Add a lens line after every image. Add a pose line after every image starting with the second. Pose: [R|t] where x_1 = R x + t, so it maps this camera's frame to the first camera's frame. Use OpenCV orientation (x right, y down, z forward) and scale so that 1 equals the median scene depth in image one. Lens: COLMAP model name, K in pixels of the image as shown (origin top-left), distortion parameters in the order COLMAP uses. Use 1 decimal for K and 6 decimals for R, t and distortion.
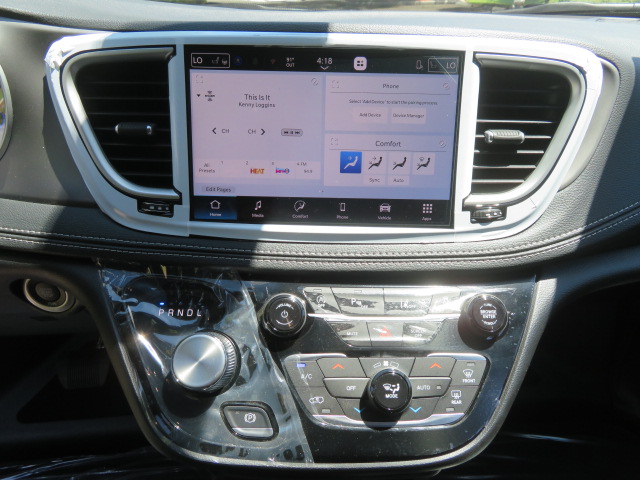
lens RADIAL K [[480.2, 0, 321.3], [0, 480.2, 240.6], [0, 0, 1]] dist [0.020921, -0.026663]
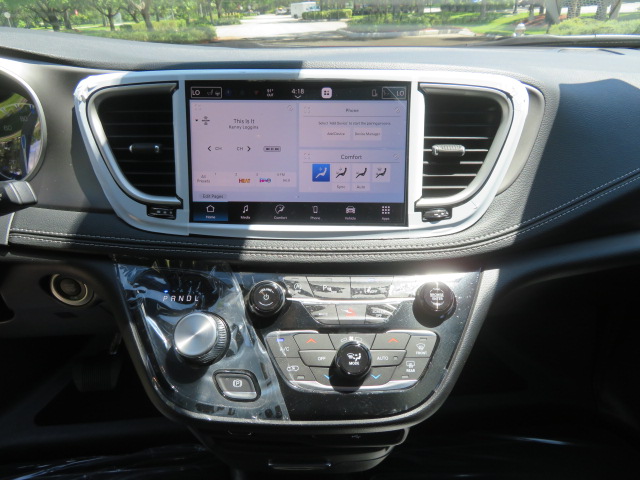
lens RADIAL K [[480.2, 0, 320.3], [0, 480.2, 239.9], [0, 0, 1]] dist [0.020921, -0.026663]
pose [[0.999702, -0.010689, -0.021937, 0.083335], [0.009415, 0.998308, -0.057382, 0.076185], [0.022514, 0.057158, 0.998111, -0.202345]]
